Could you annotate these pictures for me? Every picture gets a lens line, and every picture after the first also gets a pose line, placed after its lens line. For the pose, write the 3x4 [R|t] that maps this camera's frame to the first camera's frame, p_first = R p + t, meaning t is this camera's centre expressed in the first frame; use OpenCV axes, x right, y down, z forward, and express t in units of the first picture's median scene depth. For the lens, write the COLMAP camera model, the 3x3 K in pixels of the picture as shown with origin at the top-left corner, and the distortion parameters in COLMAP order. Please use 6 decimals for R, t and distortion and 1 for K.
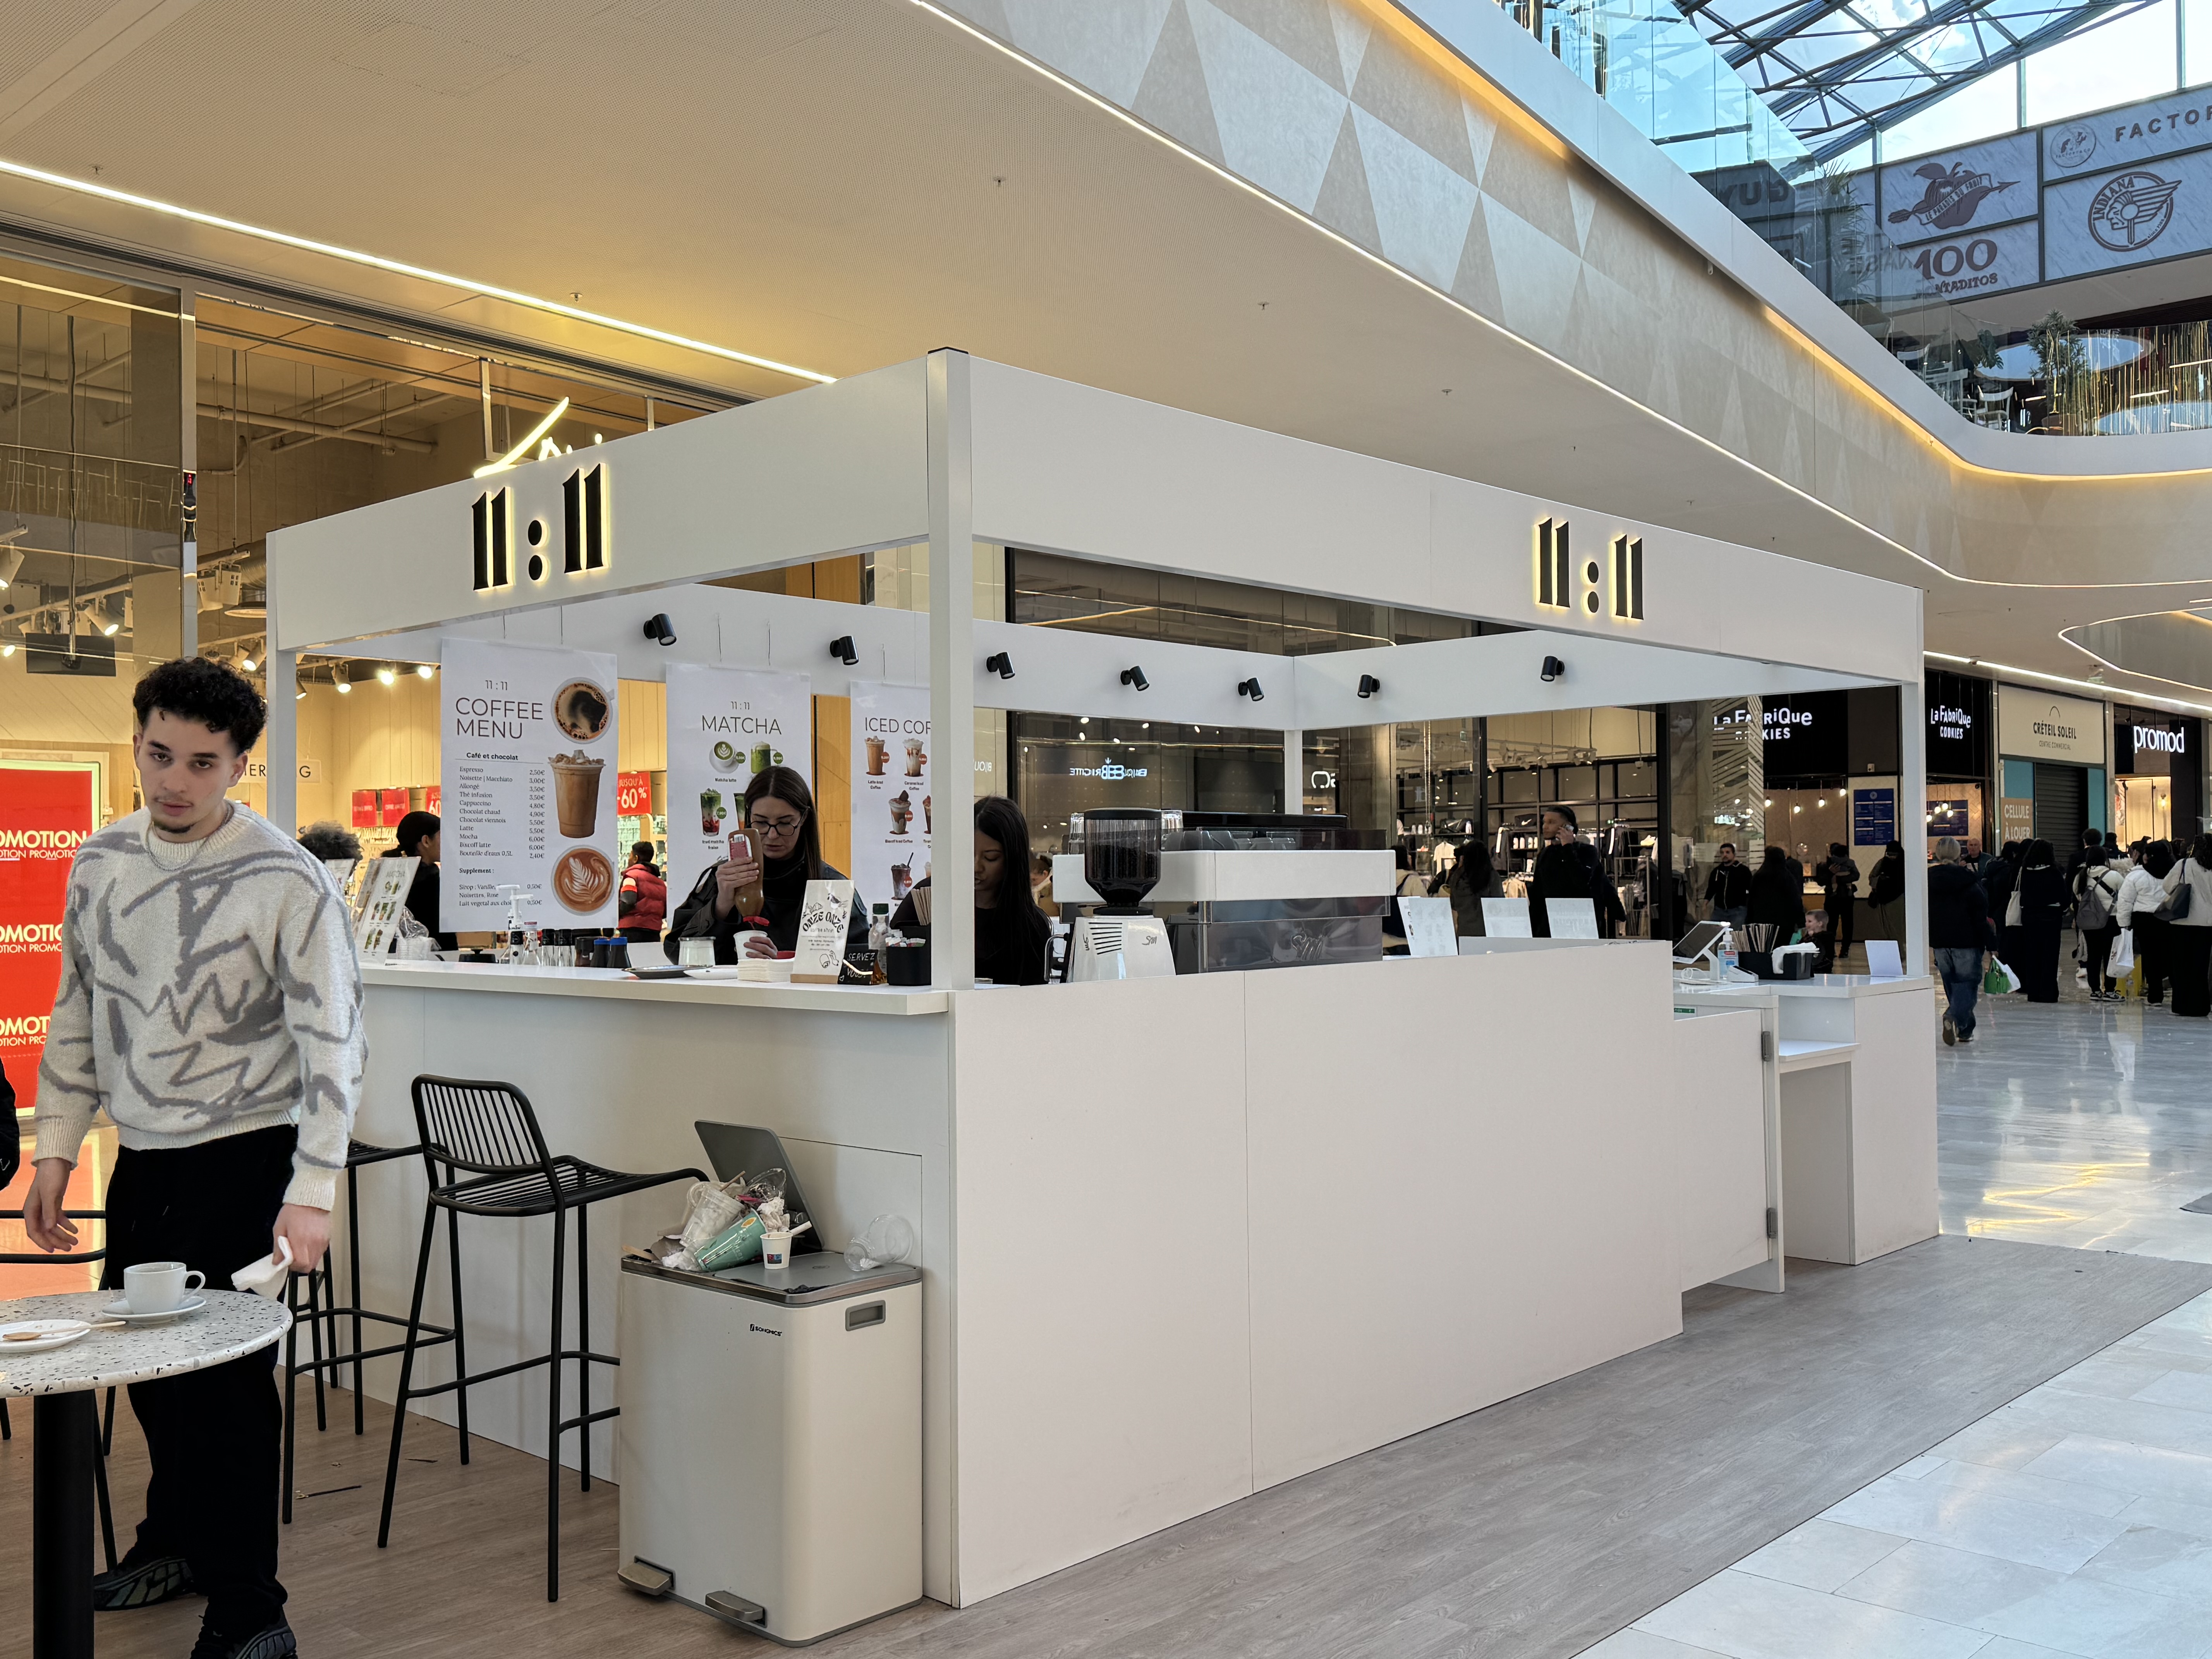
lens RADIAL K [[1990.7, 0, 1106.0], [0, 1990.7, 829.5], [0, 0, 1]] dist [0.040886, -0.009692]
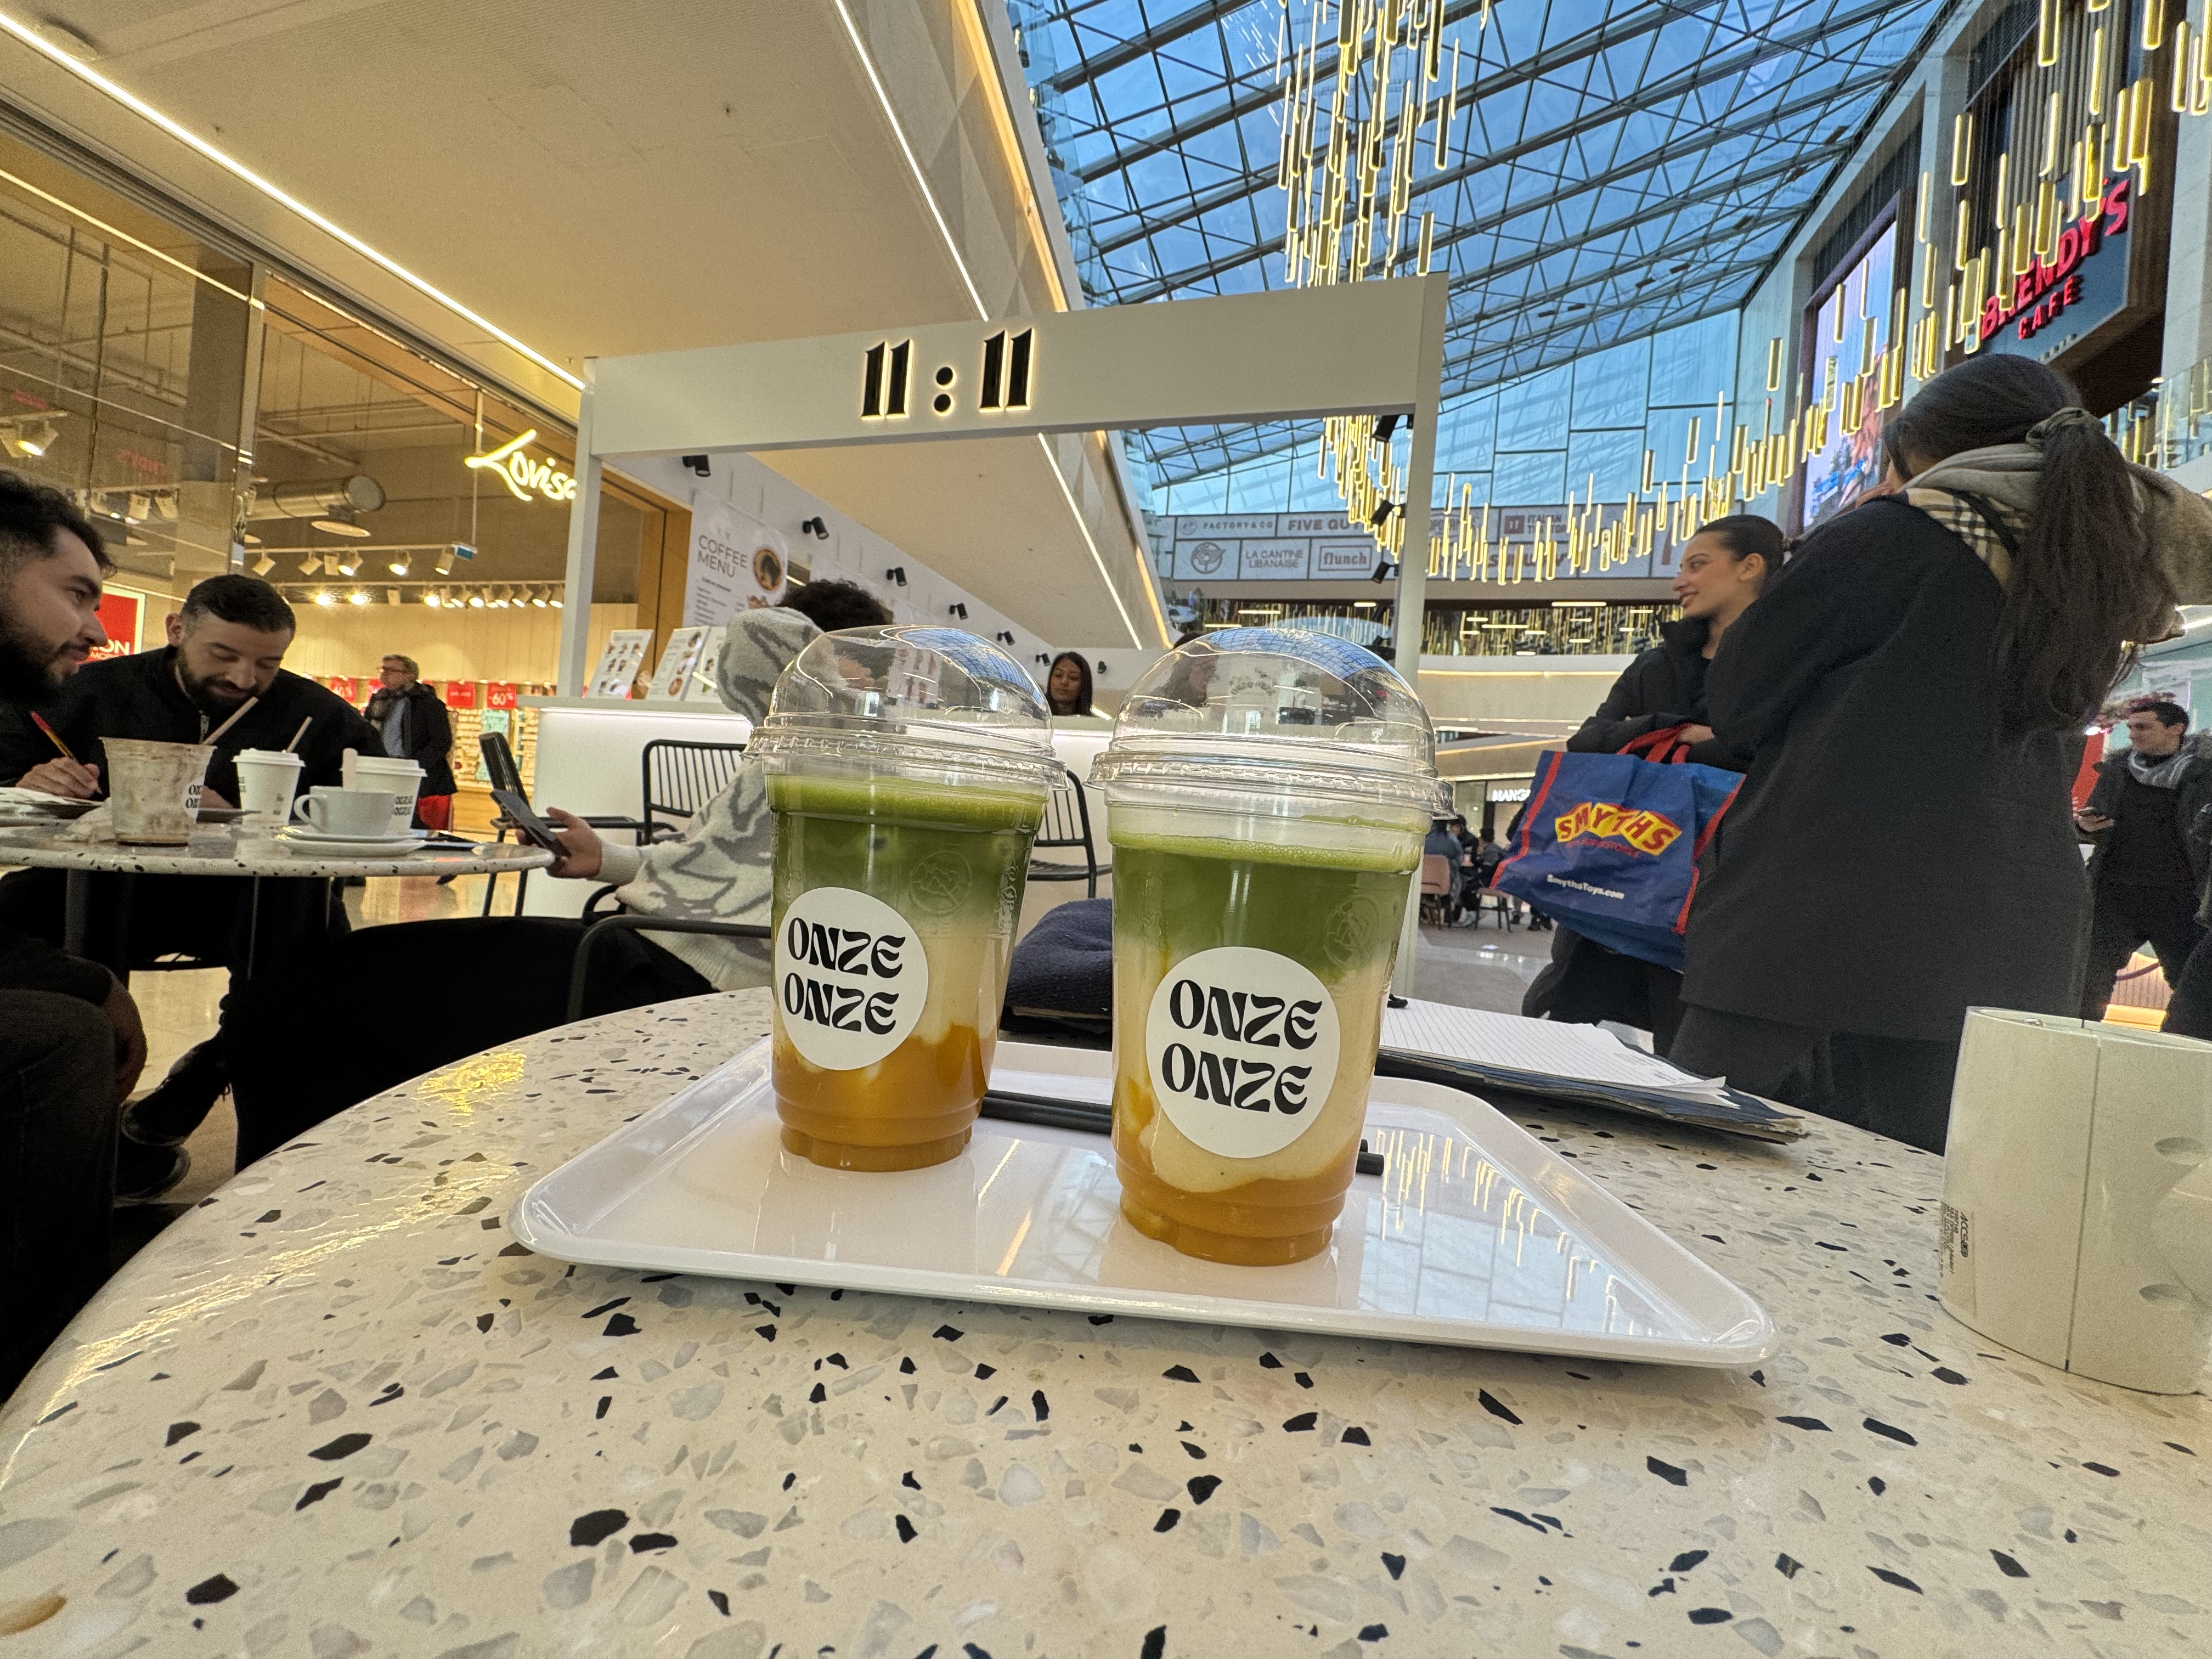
lens RADIAL K [[884.0, 0, 1106.0], [0, 884.0, 829.5], [0, 0, 1]] dist [-0.000487, -0.000069]
pose [[0.891657, 0.075591, 0.446356, -0.160272], [-0.093326, 0.995476, 0.017846, 0.046975], [-0.442988, -0.057569, 0.894677, 0.158973]]
